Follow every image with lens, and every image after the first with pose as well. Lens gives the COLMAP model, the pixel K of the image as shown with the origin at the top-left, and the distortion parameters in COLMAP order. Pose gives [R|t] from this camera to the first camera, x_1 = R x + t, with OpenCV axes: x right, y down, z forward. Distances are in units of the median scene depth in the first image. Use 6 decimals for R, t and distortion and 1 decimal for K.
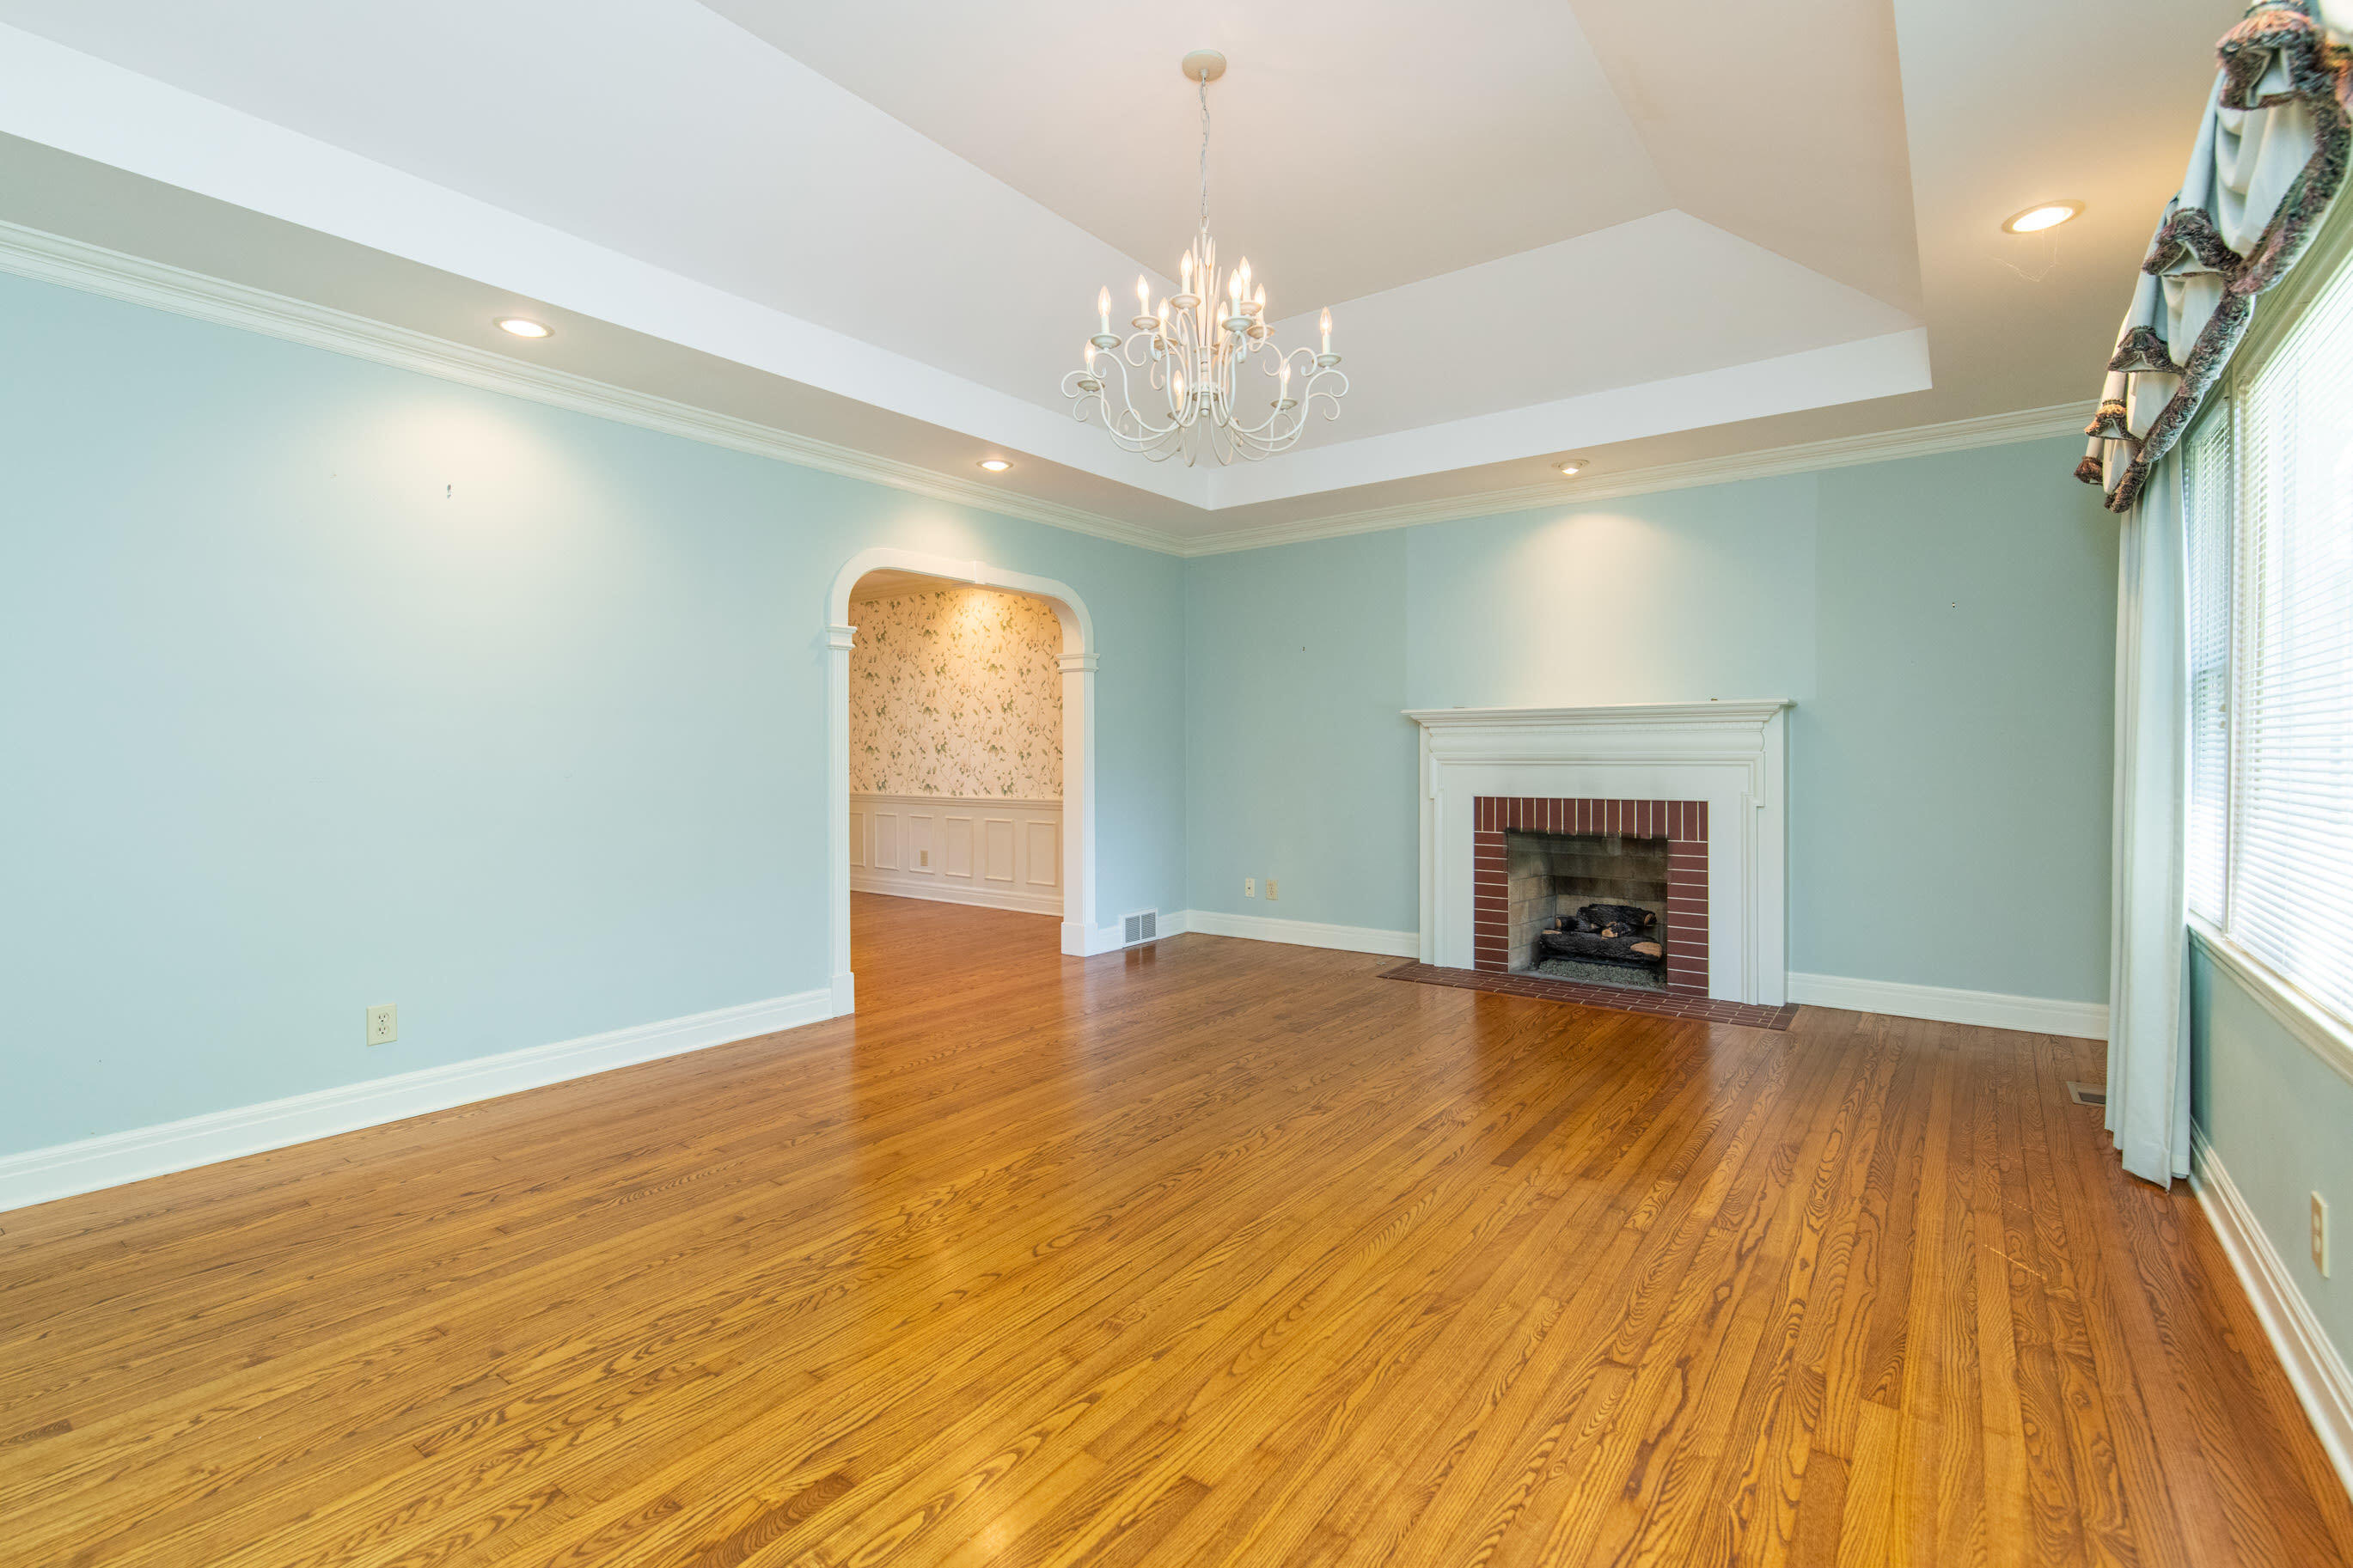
lens RADIAL K [[1060.9, 0, 1169.9], [0, 1060.9, 770.2], [0, 0, 1]] dist [-0.001448, 0.000008]
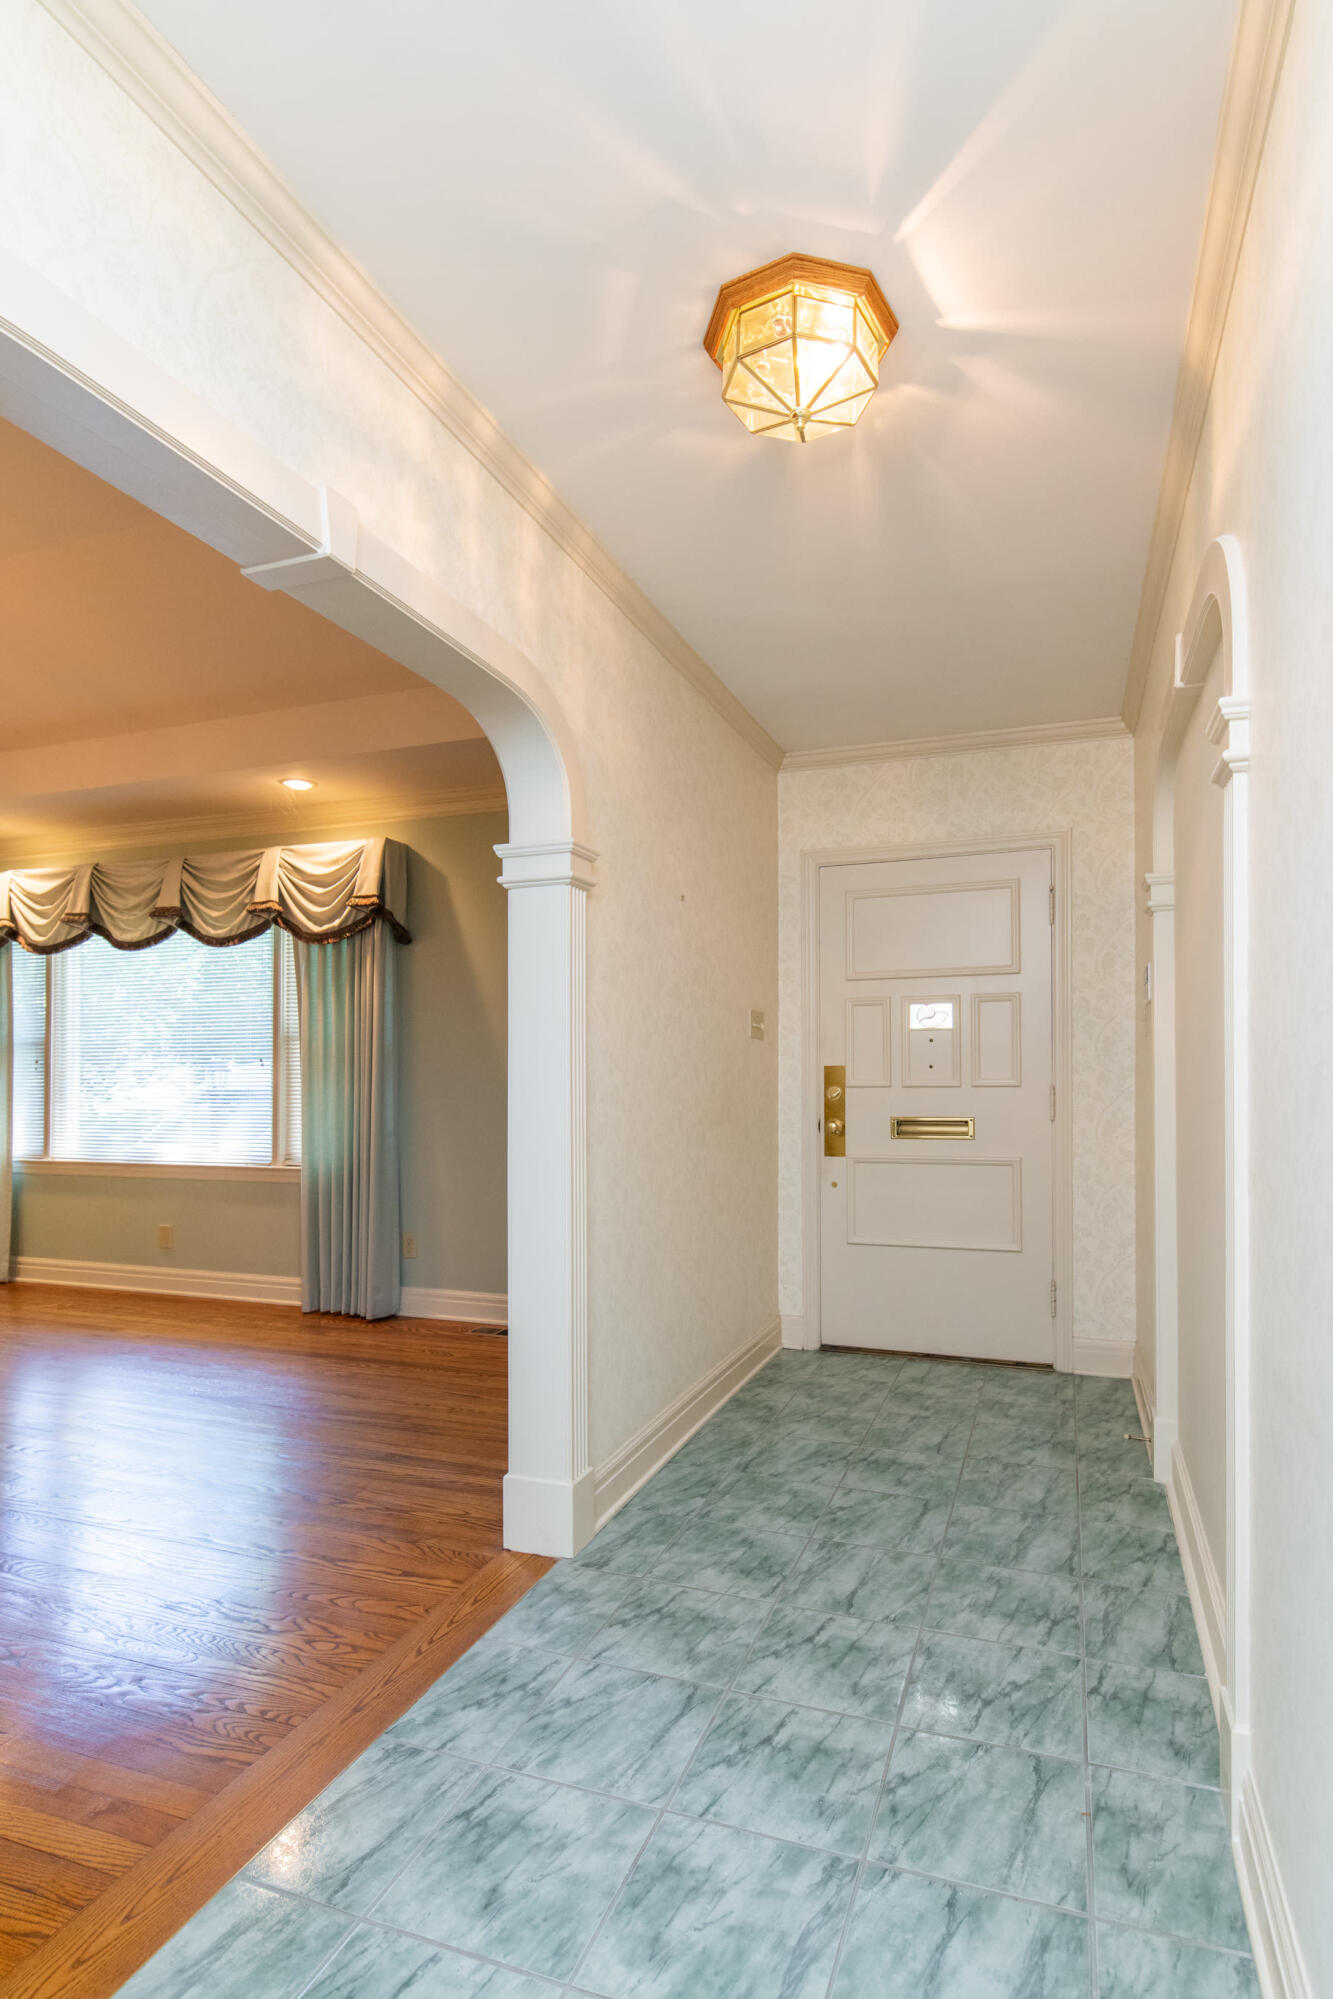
lens RADIAL K [[949.9, 0, 774.0], [0, 949.9, 1068.8], [0, 0, 1]] dist [-0.004456, -0.001104]
pose [[-0.353317, 0.011317, 0.935435, -0.803400], [0.019061, 0.999806, -0.004896, -0.002031], [-0.935309, 0.016101, -0.353465, 0.116655]]
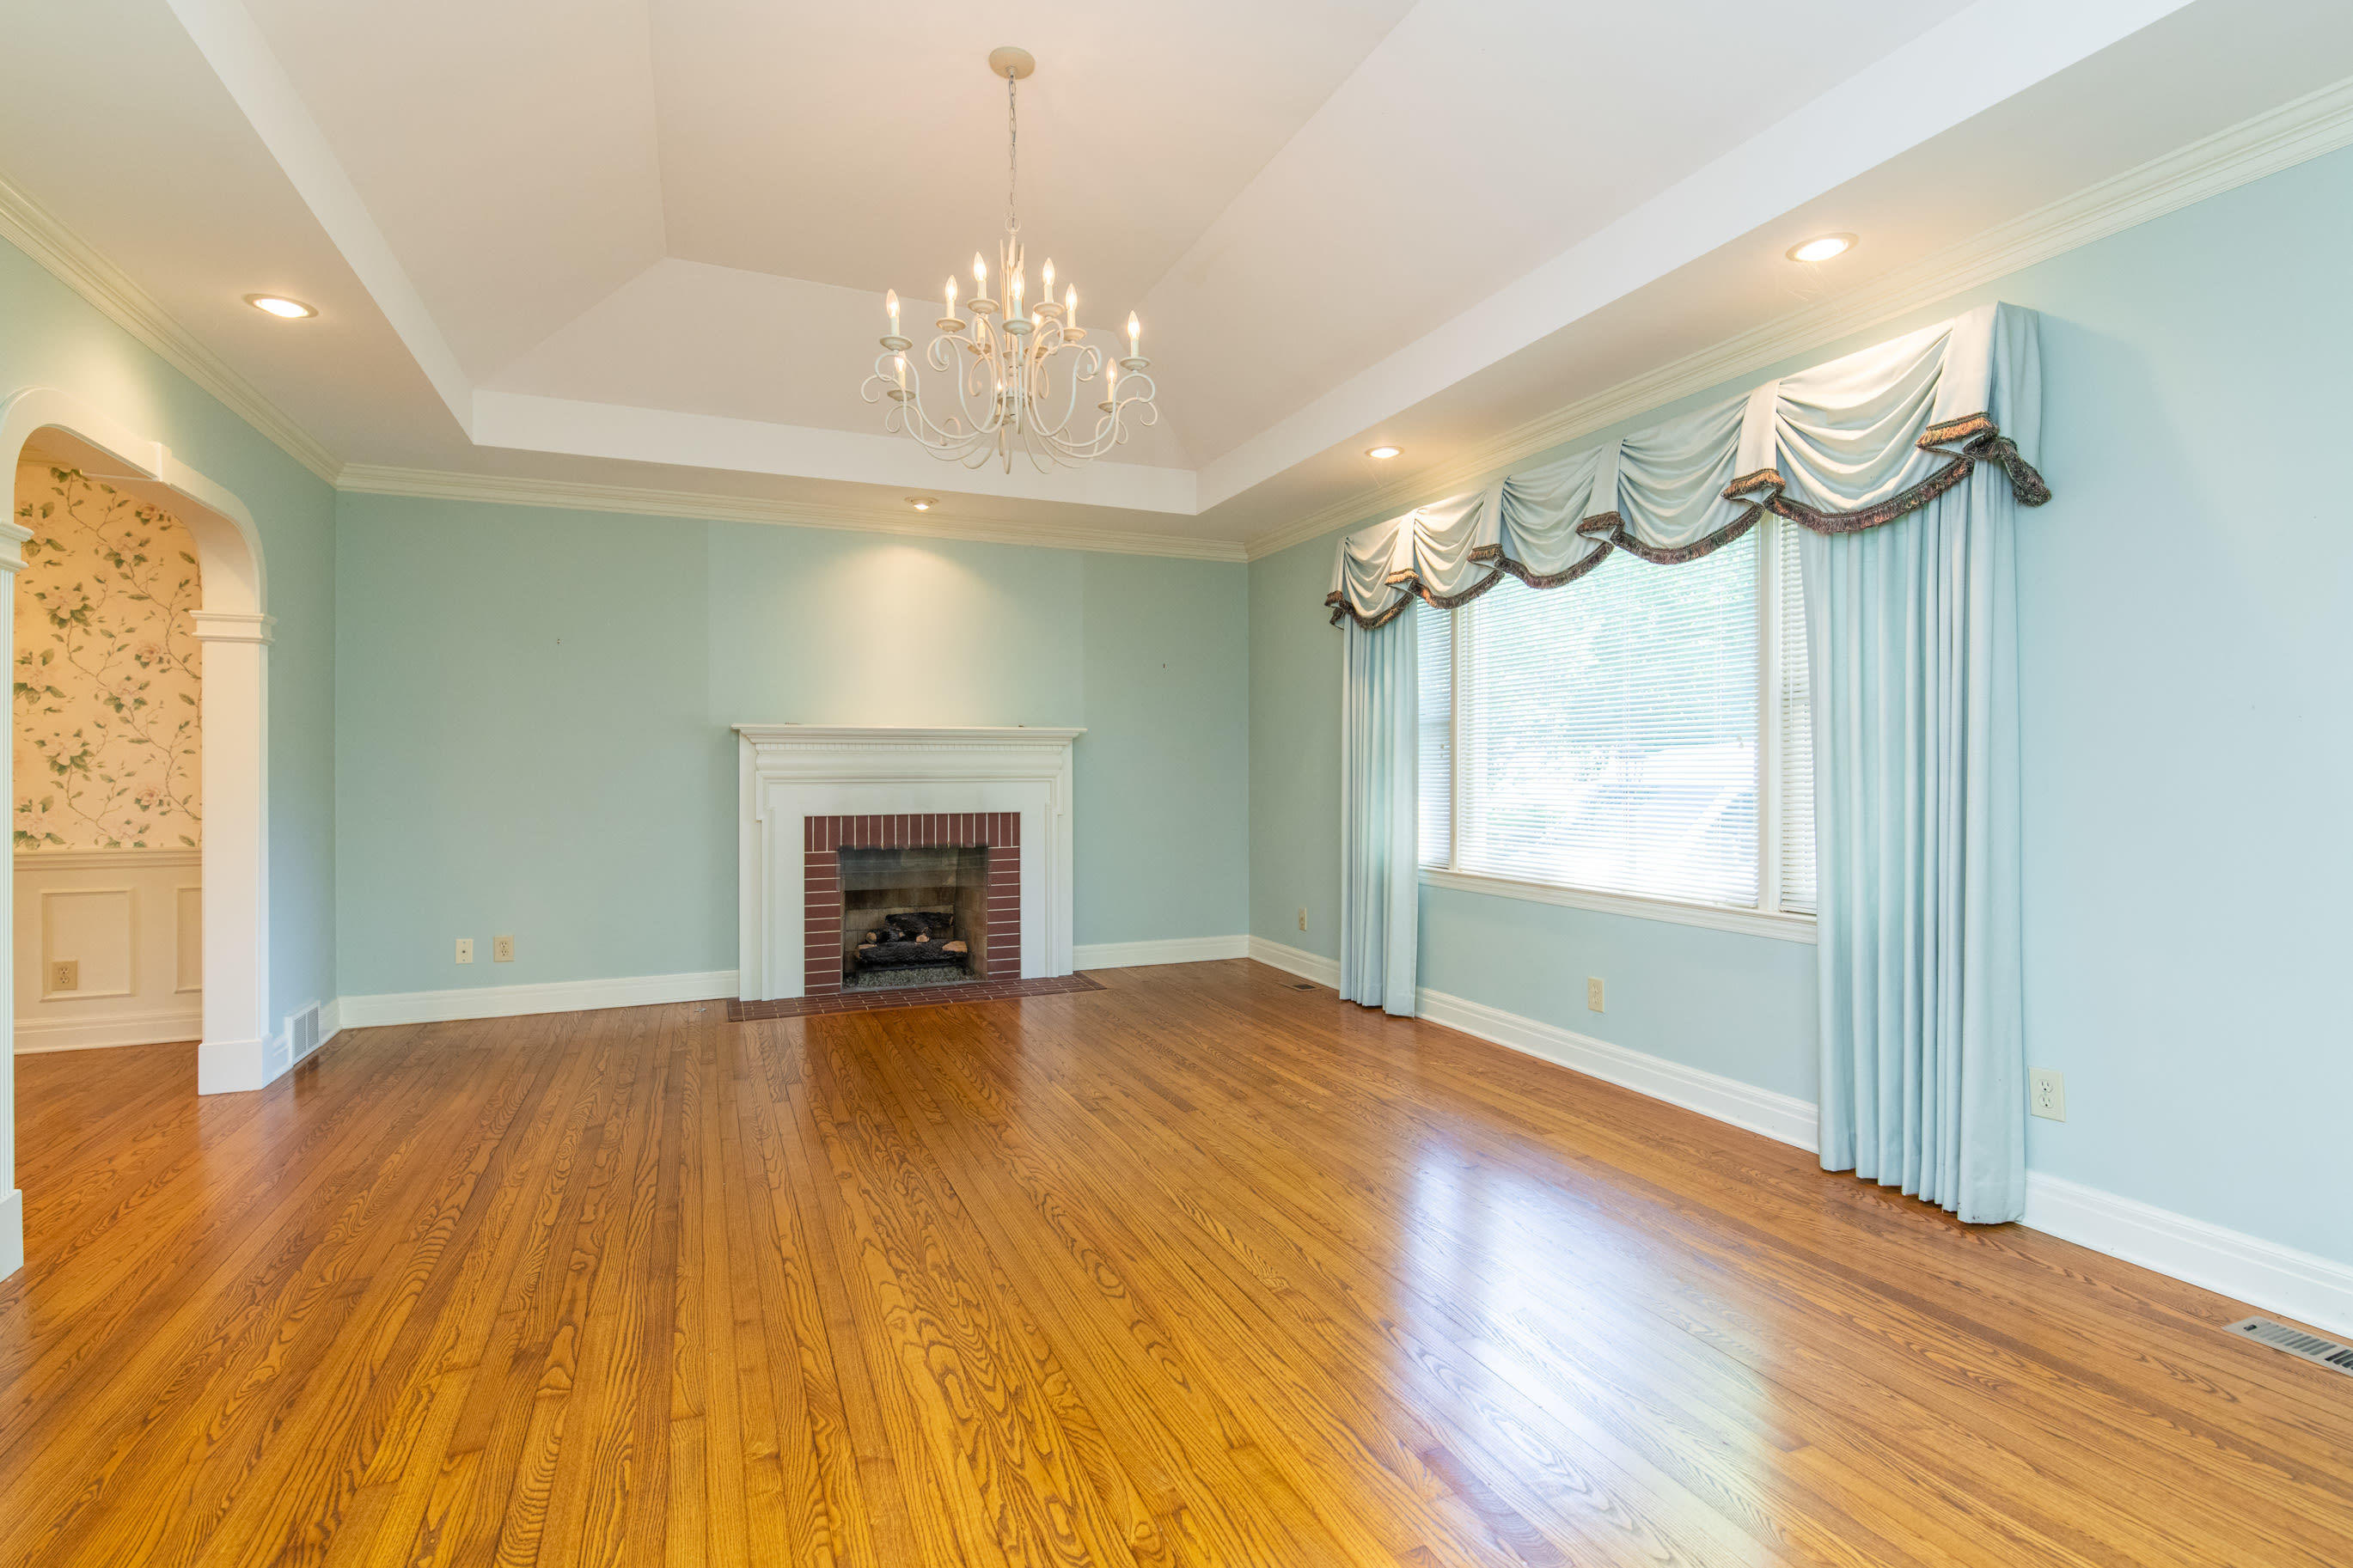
lens RADIAL K [[1118.0, 0, 1176.5], [0, 1118.0, 784.0], [0, 0, 1]] dist [-0.004456, -0.001104]
pose [[0.497930, -0.009014, 0.867170, -0.487481], [0.014549, 0.999892, 0.002040, -0.002191], [-0.867095, 0.011601, 0.498008, 0.228189]]
